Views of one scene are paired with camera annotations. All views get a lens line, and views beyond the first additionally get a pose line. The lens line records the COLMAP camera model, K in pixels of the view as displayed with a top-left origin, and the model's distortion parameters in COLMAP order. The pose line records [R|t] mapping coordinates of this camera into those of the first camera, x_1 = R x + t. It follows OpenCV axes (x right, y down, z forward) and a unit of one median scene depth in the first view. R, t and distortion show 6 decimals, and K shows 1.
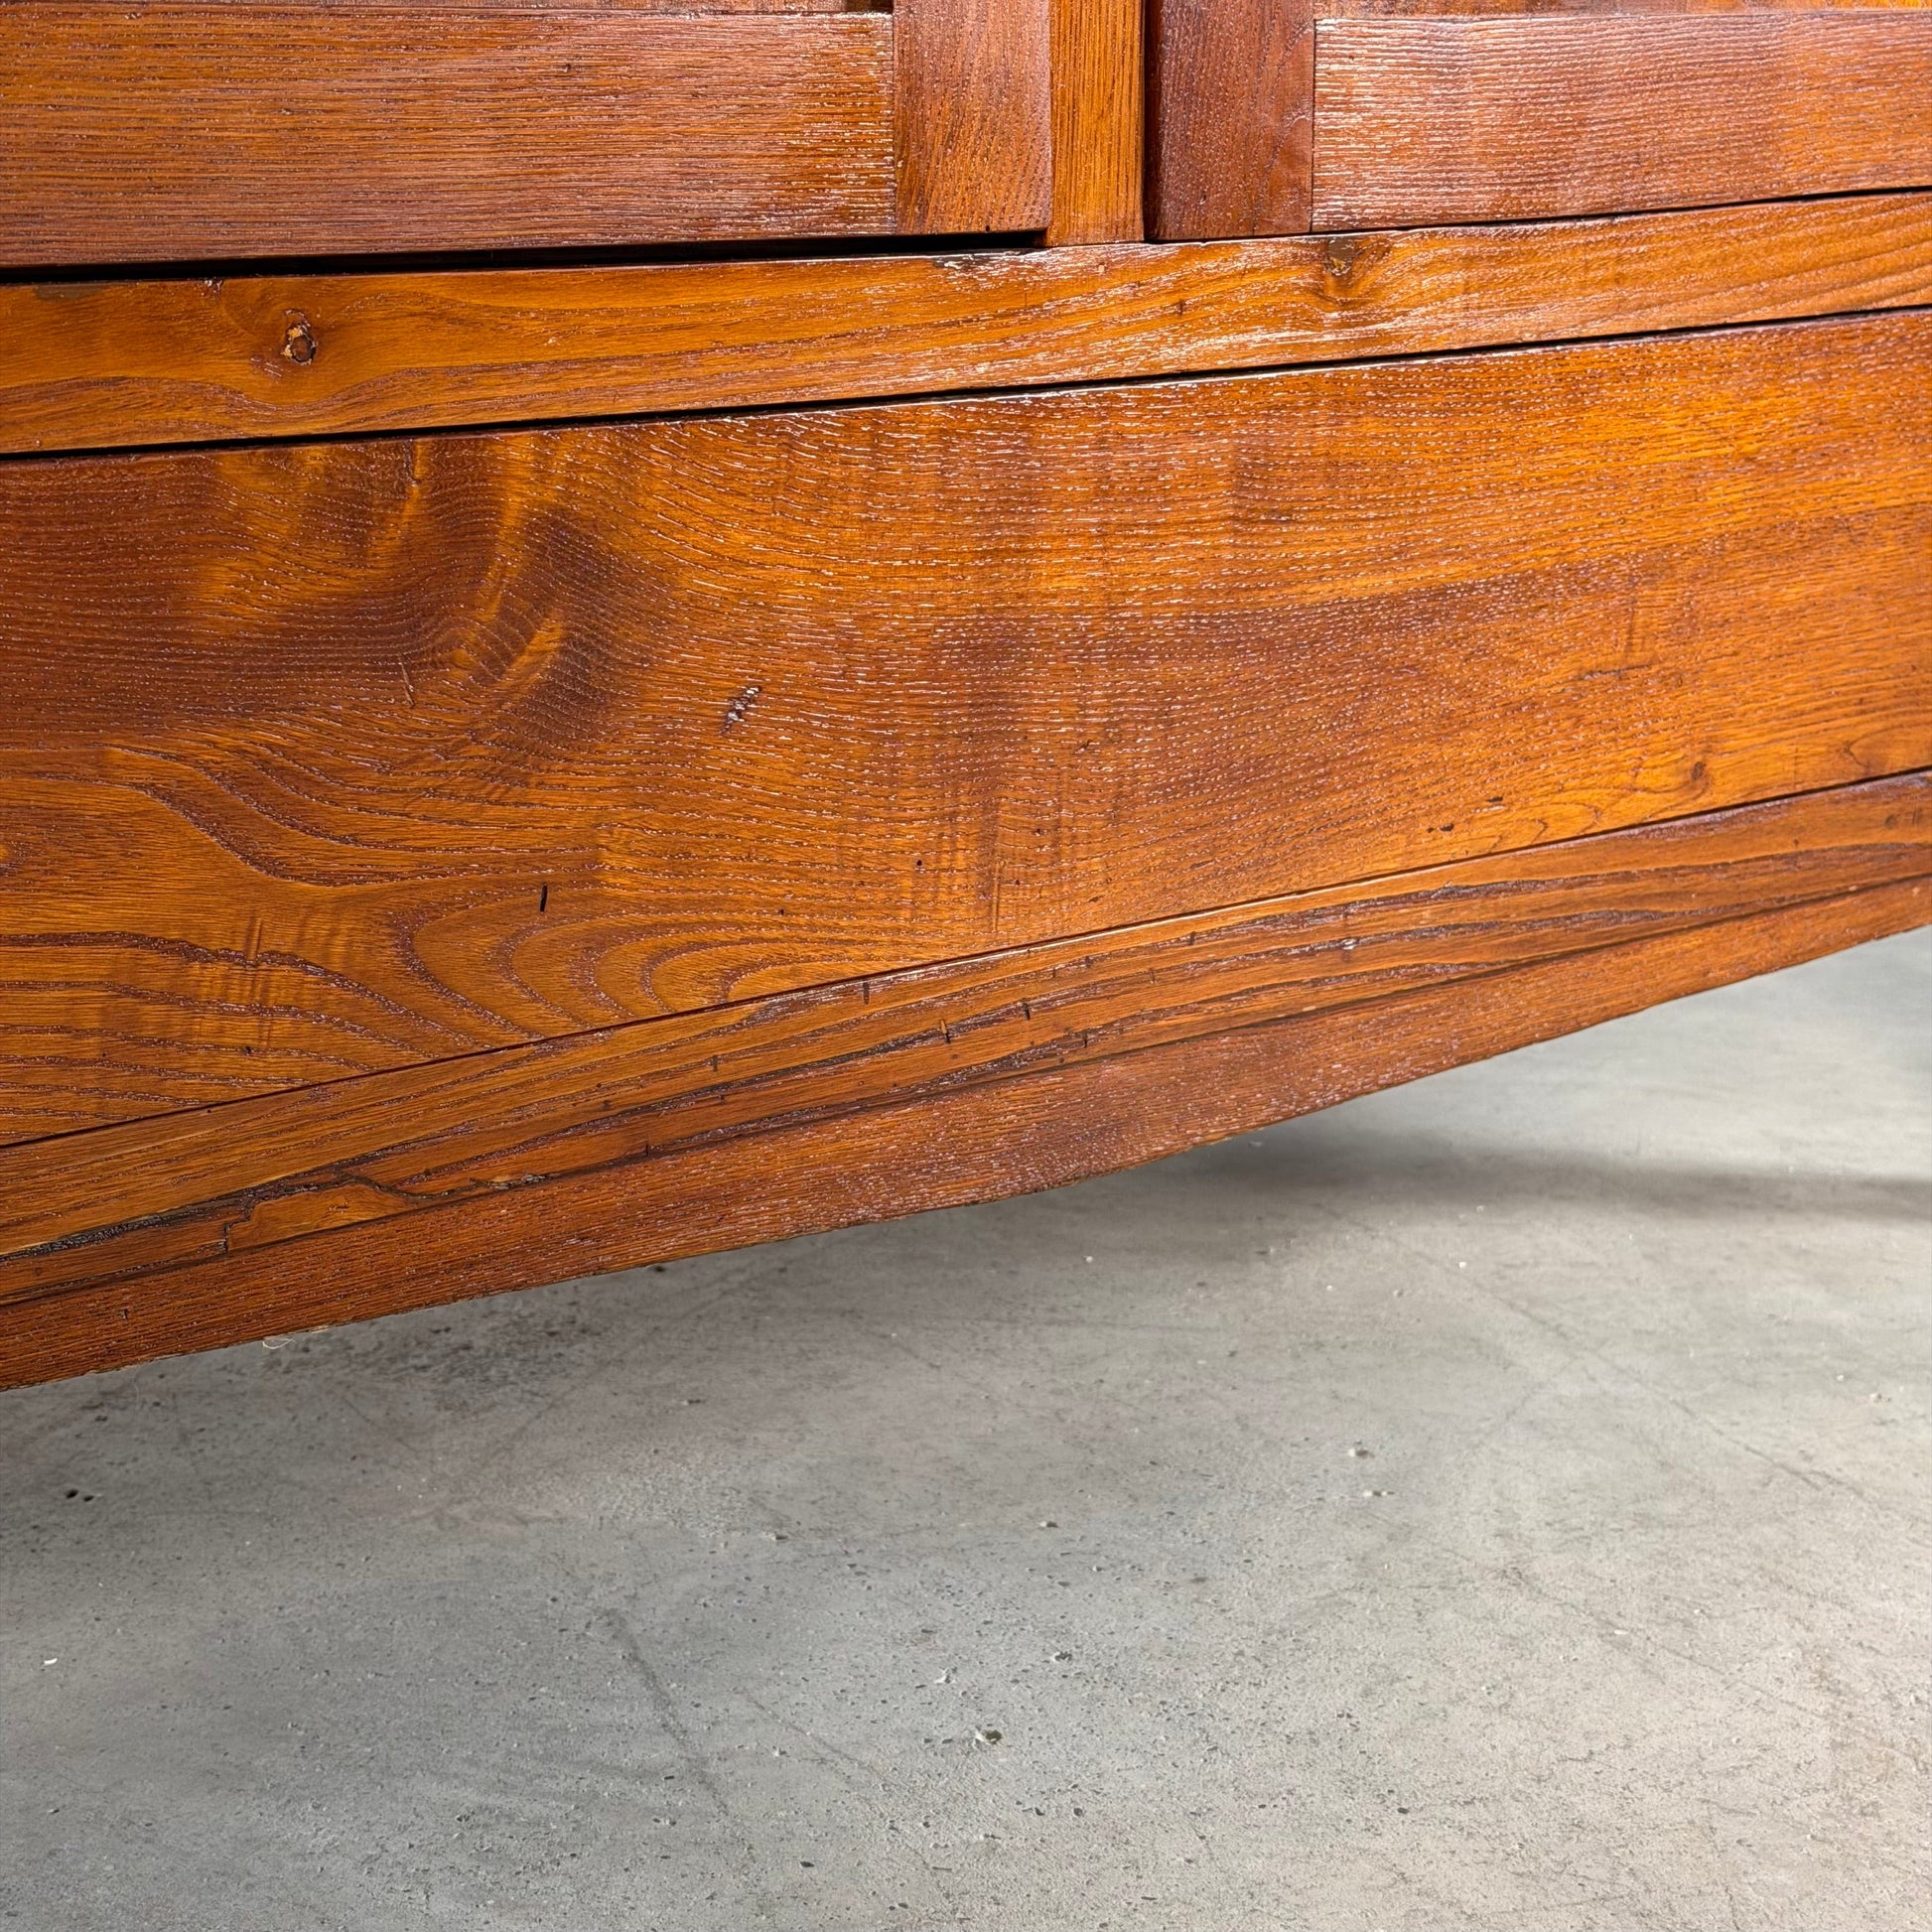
lens RADIAL K [[3616.5, 0, 966.0], [0, 3616.5, 966.0], [0, 0, 1]] dist [0.123038, 0.265546]
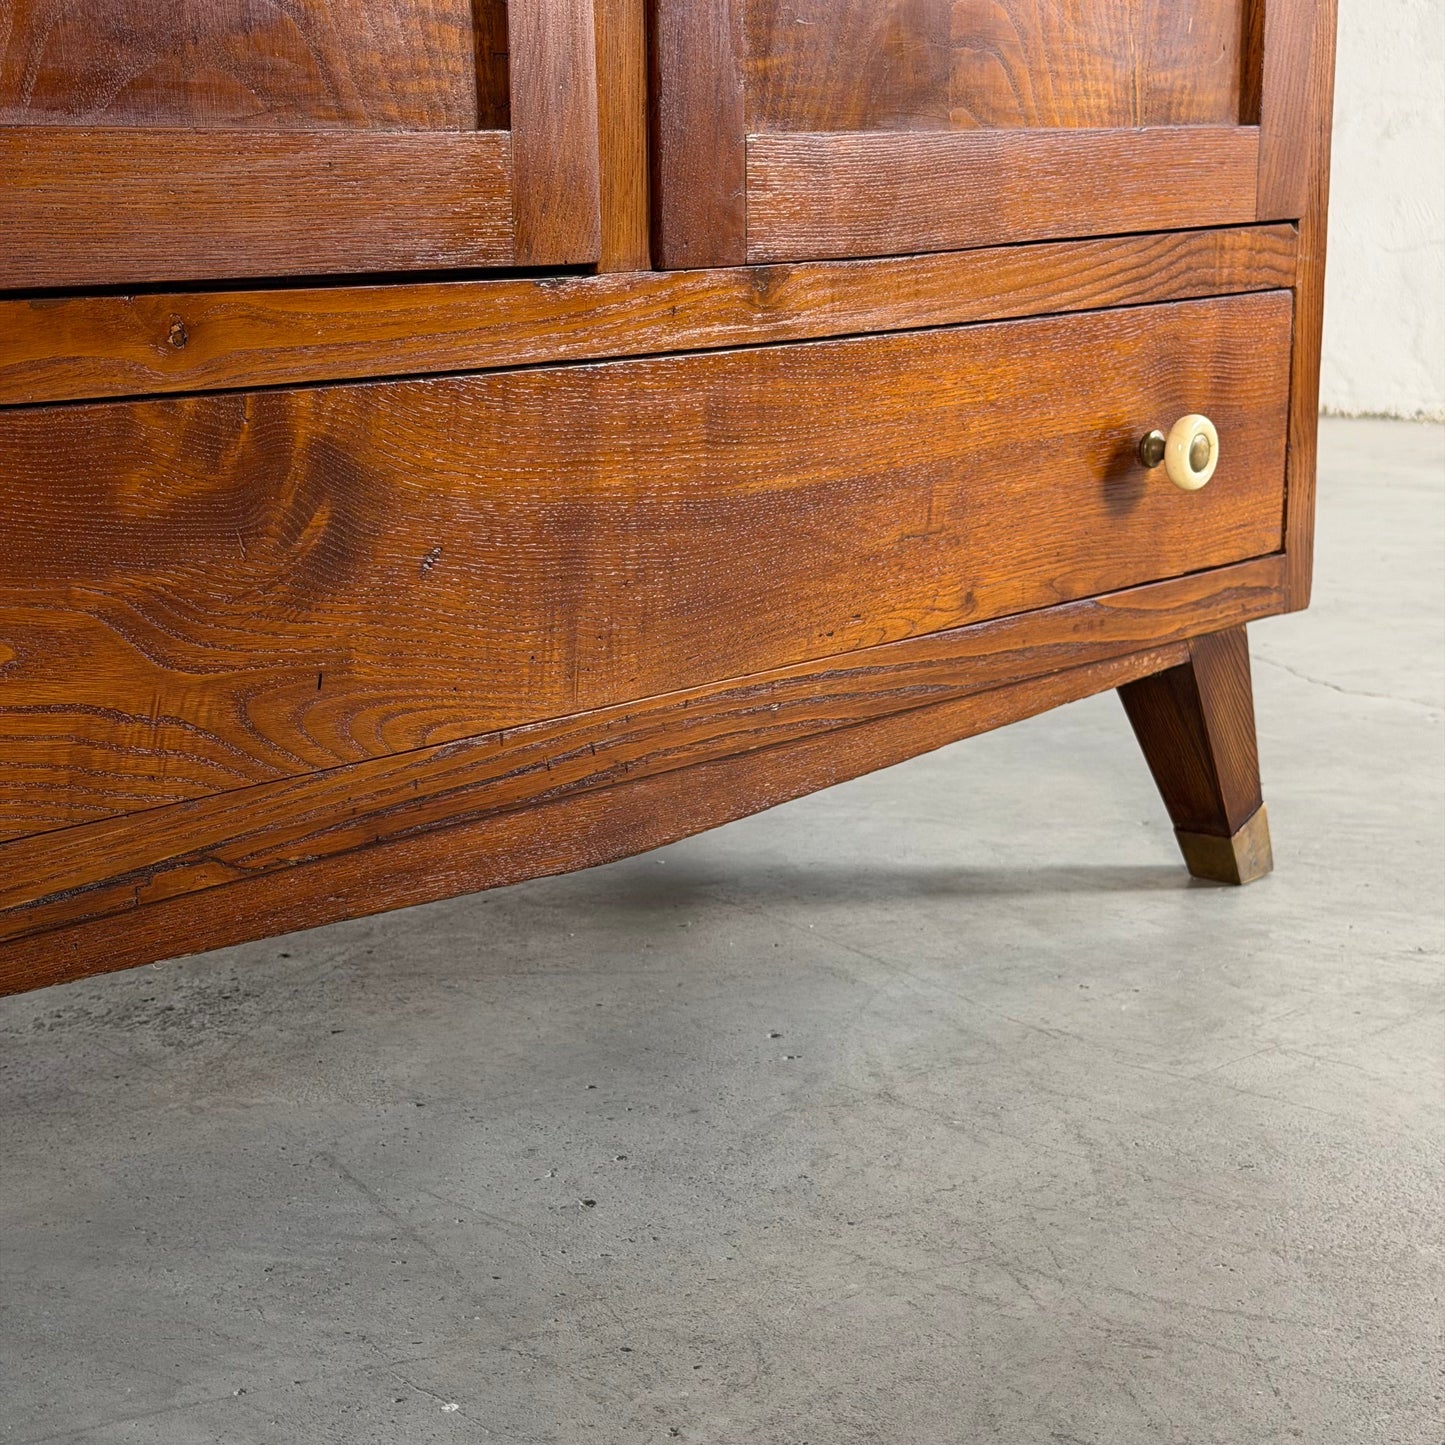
lens RADIAL K [[2663.3, 0, 720.3], [0, 2663.3, 768.4], [0, 0, 1]] dist [0.172326, 0.074998]
pose [[0.985665, -0.037132, 0.164575, -0.123639], [0.039354, 0.999173, -0.010261, 0.035164], [-0.164058, 0.016590, 0.986311, -0.174942]]
